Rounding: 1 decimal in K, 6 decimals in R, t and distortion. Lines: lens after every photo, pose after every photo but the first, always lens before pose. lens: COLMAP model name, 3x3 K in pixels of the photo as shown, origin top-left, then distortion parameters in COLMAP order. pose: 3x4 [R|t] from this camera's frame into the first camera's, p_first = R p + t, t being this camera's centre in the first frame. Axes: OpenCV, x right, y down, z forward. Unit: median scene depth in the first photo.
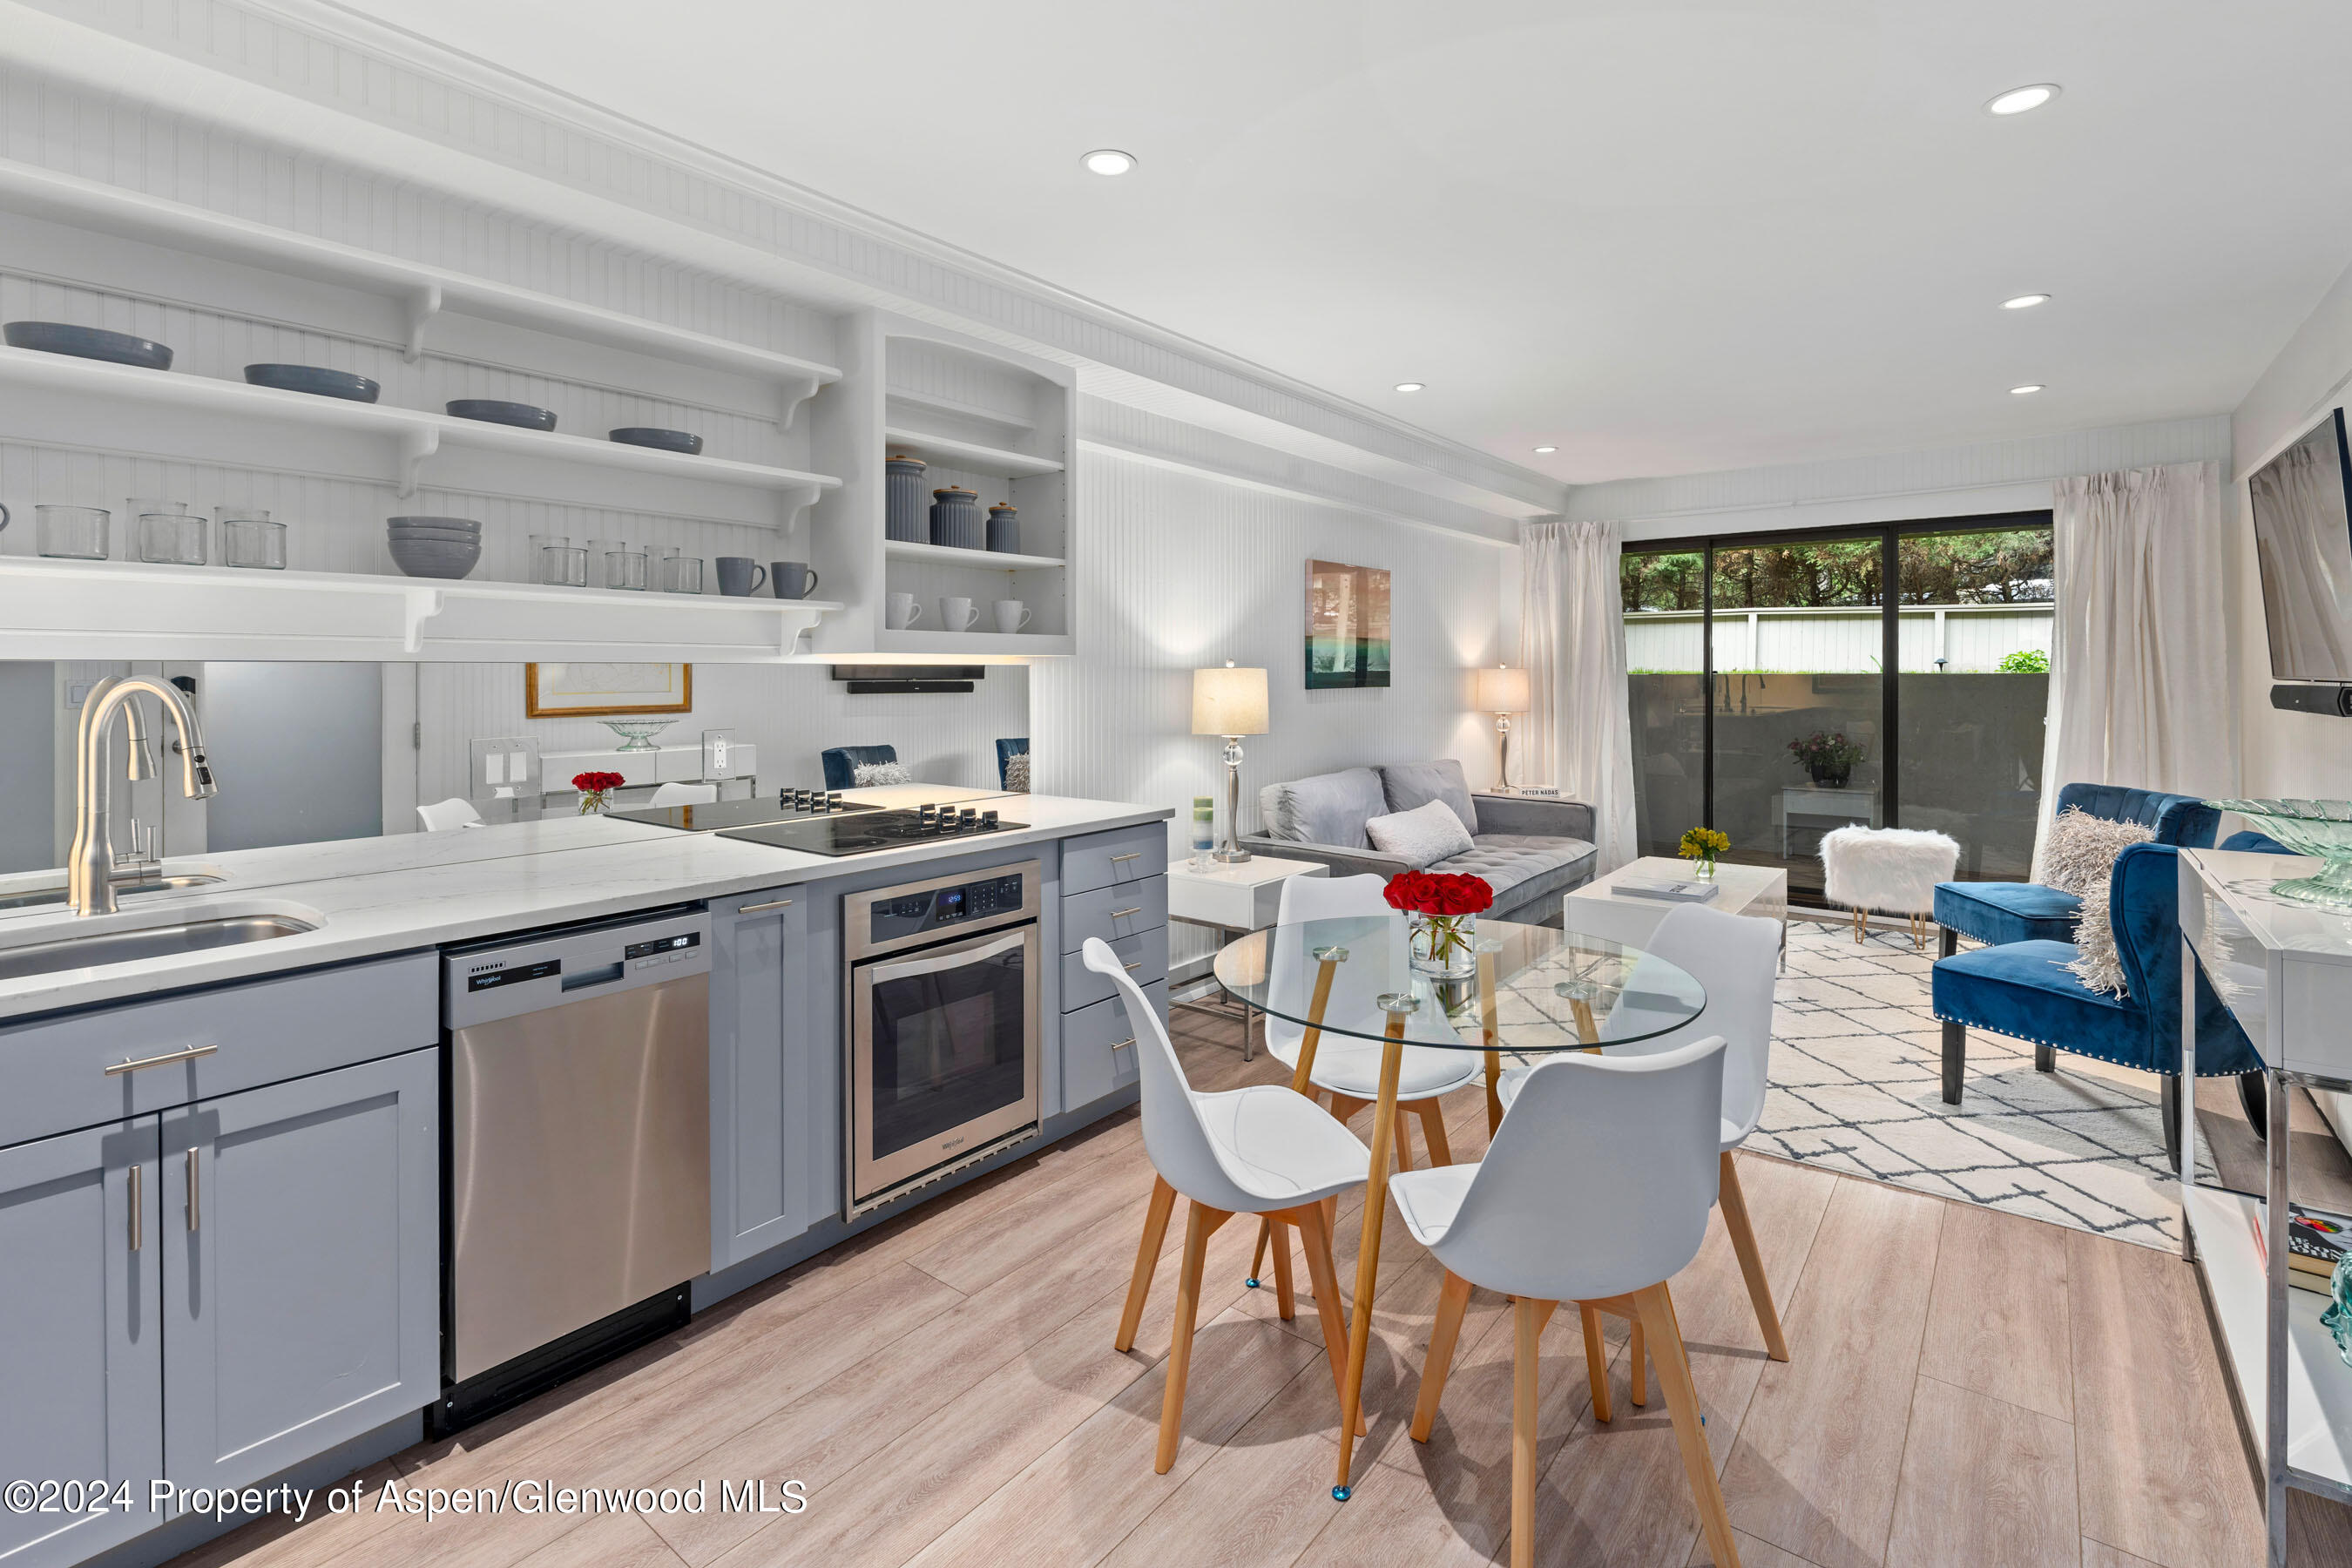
lens RADIAL K [[1058.1, 0, 1196.3], [0, 1058.1, 675.6], [0, 0, 1]] dist [-0.001829, -0.000025]
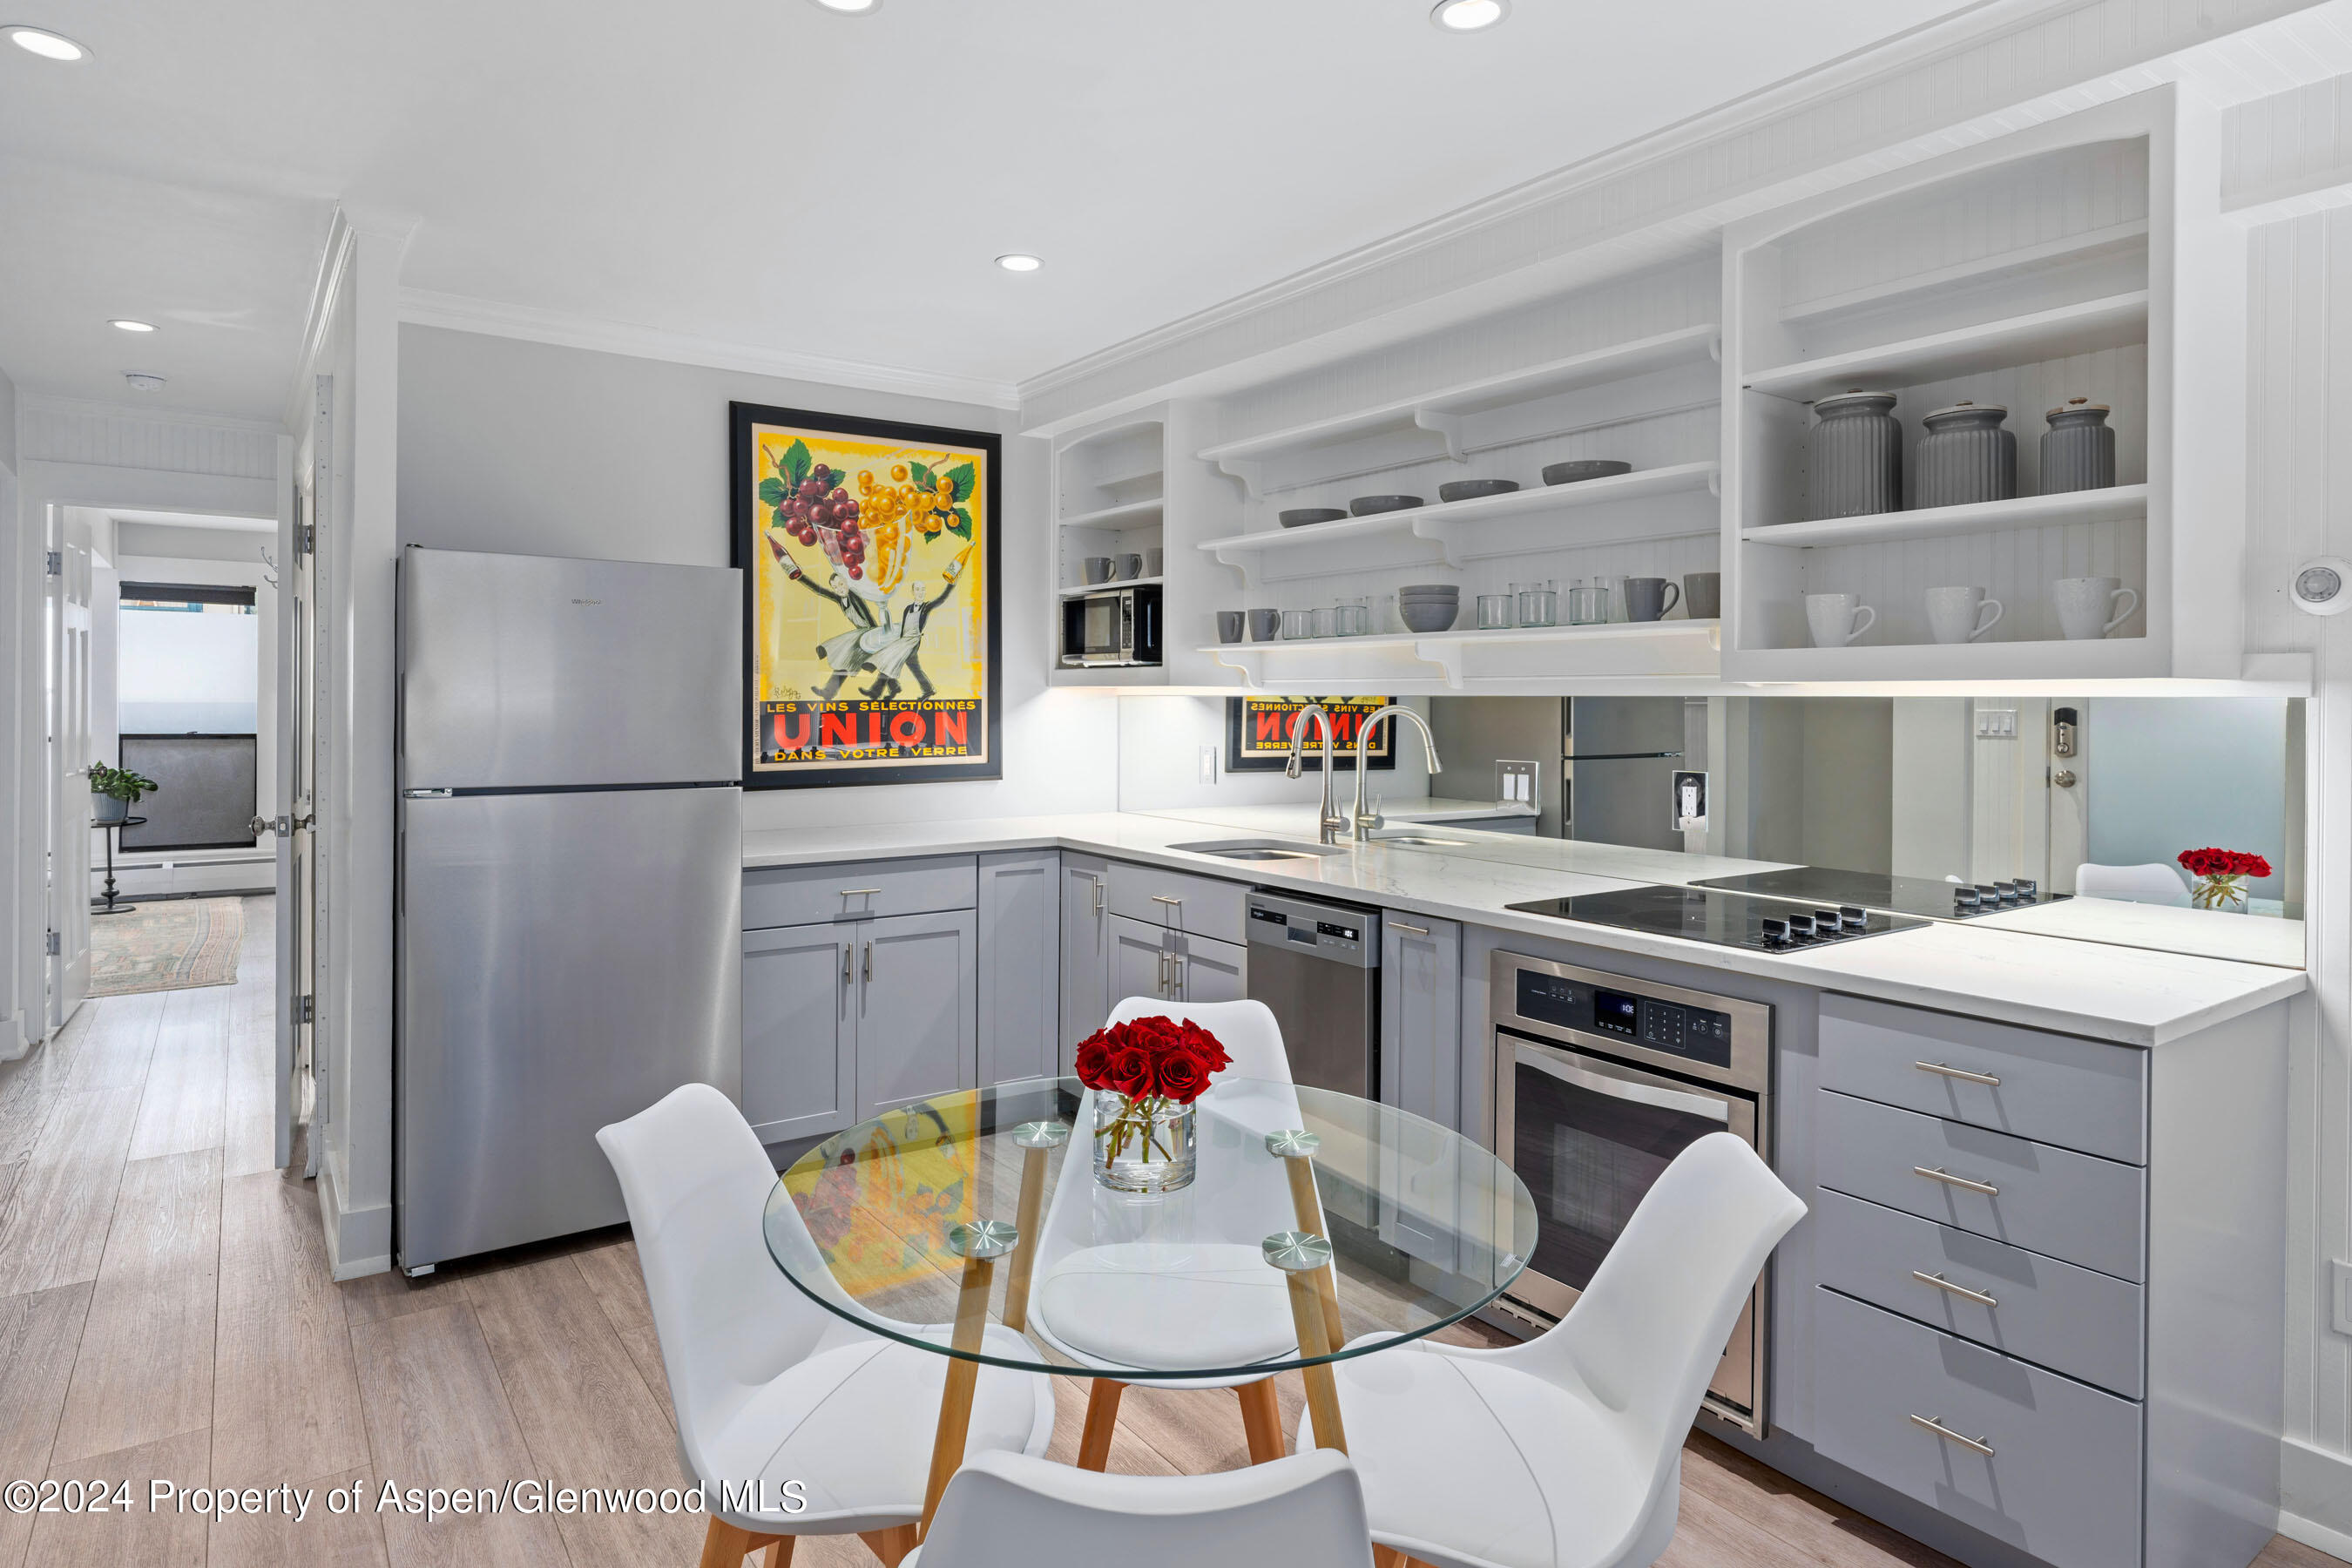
lens RADIAL K [[1311.1, 0, 1171.8], [0, 1311.1, 711.6], [0, 0, 1]] dist [-0.004025, 0.000228]
pose [[-0.276448, 0.008890, -0.960988, 0.400067], [-0.009299, 0.999886, 0.011925, -0.004510], [0.960984, 0.012233, -0.276334, 0.499938]]
